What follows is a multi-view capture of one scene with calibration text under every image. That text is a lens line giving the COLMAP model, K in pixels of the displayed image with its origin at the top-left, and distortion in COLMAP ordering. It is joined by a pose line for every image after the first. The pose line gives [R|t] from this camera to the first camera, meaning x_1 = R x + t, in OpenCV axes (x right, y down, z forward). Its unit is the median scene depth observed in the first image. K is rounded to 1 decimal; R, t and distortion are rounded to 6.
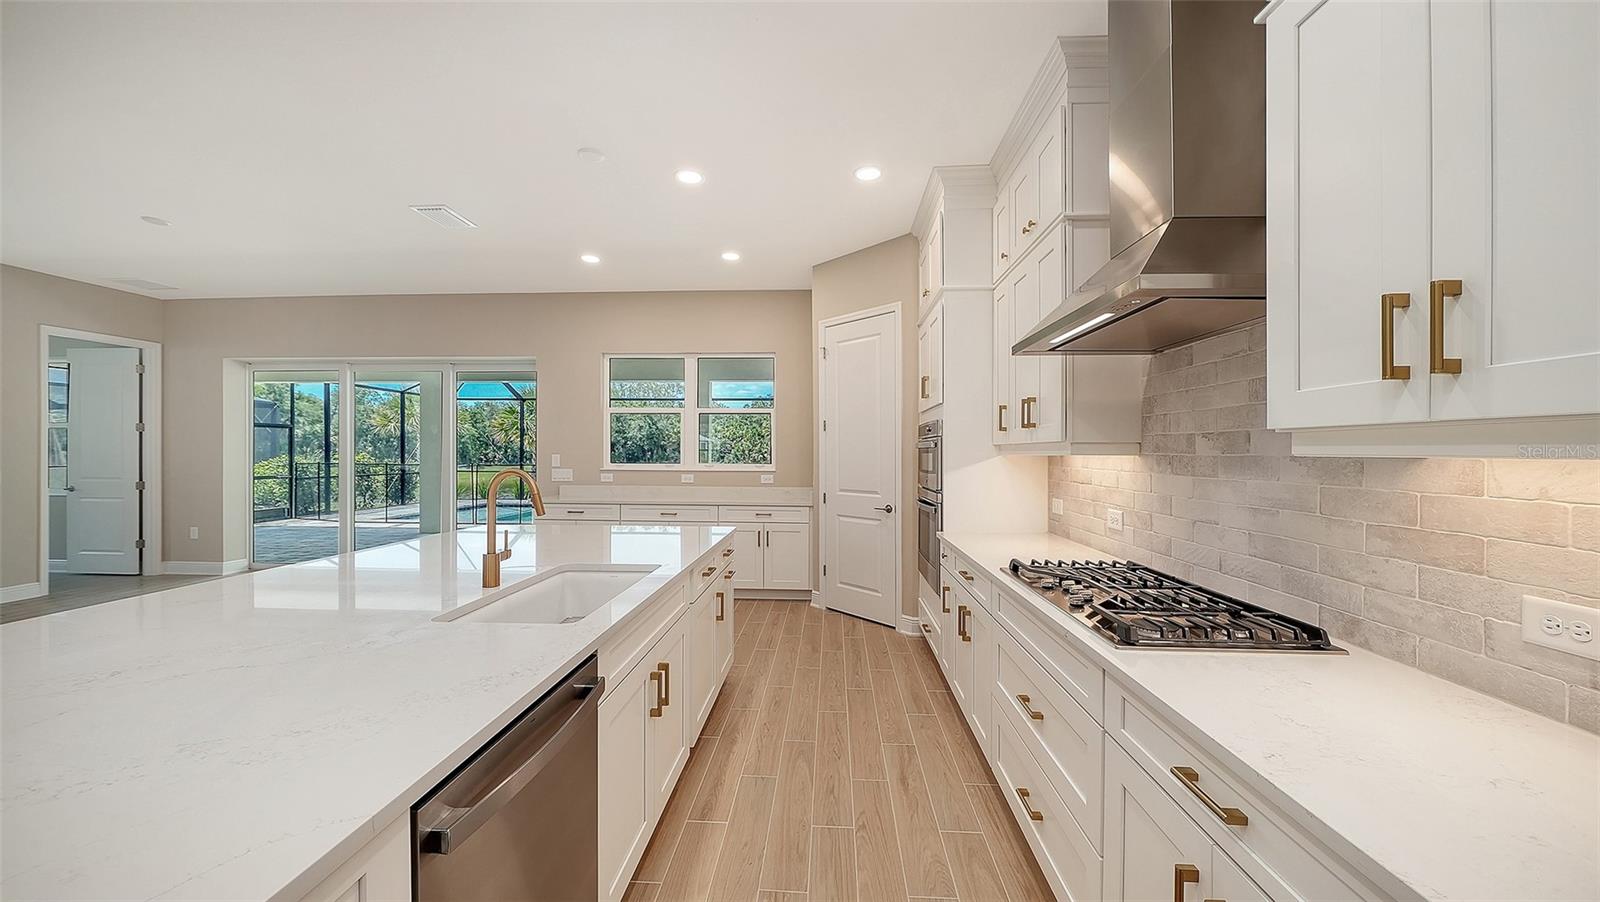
lens RADIAL K [[560.7, 0, 804.0], [0, 560.7, 453.0], [0, 0, 1]] dist [-0.000533, -0.000181]
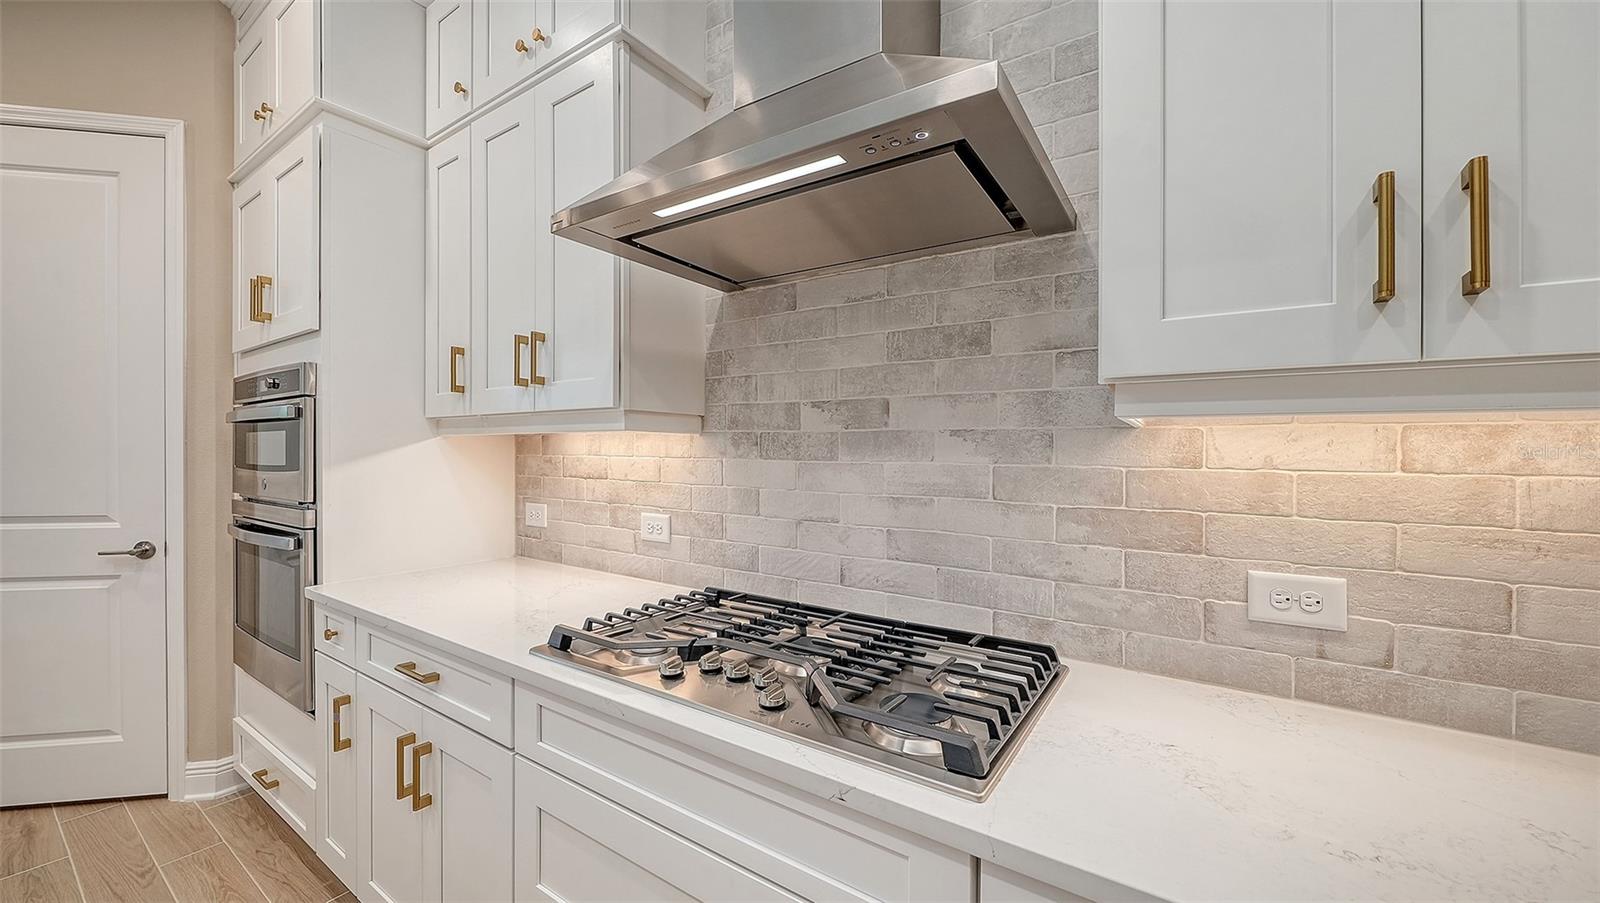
lens RADIAL K [[602.0, 0, 806.8], [0, 602.0, 453.7], [0, 0, 1]] dist [-0.002732, -0.000288]
pose [[0.519233, -0.004705, 0.854620, 0.013220], [-0.003370, 0.999966, 0.007553, 0.017094], [-0.854626, -0.006801, 0.519199, 0.364091]]
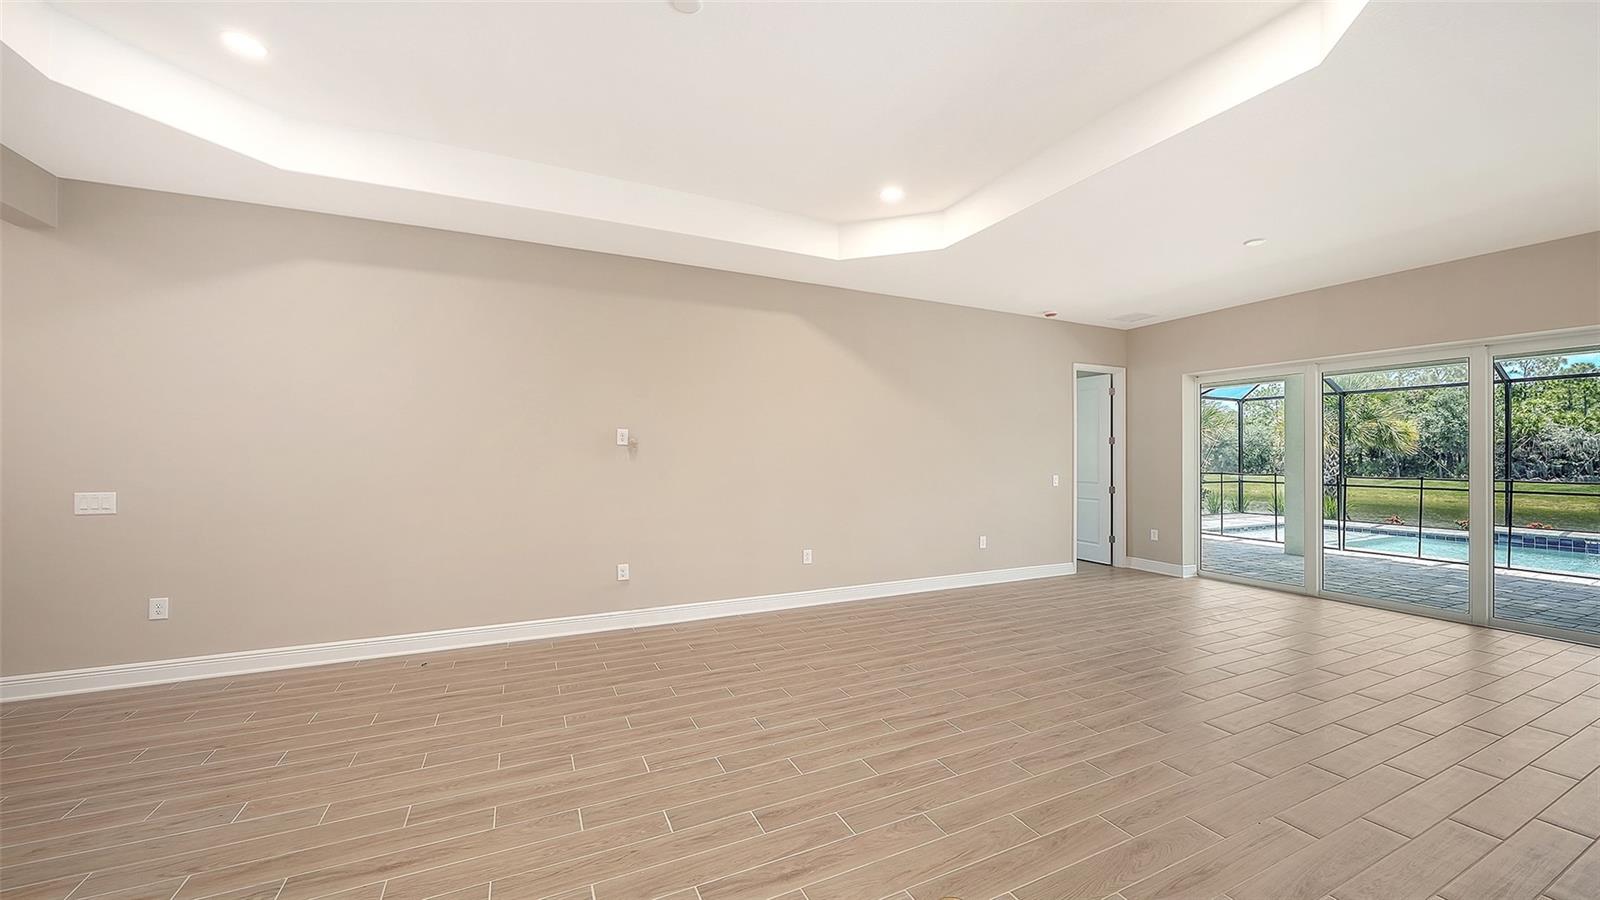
lens RADIAL K [[597.4, 0, 804.1], [0, 597.4, 447.6], [0, 0, 1]] dist [-0.001173, -0.002275]
pose [[0.485398, -0.012348, -0.874206, -0.771820], [-0.003266, 0.999868, -0.015937, -0.015934], [0.874287, 0.010591, 0.485293, -0.346312]]
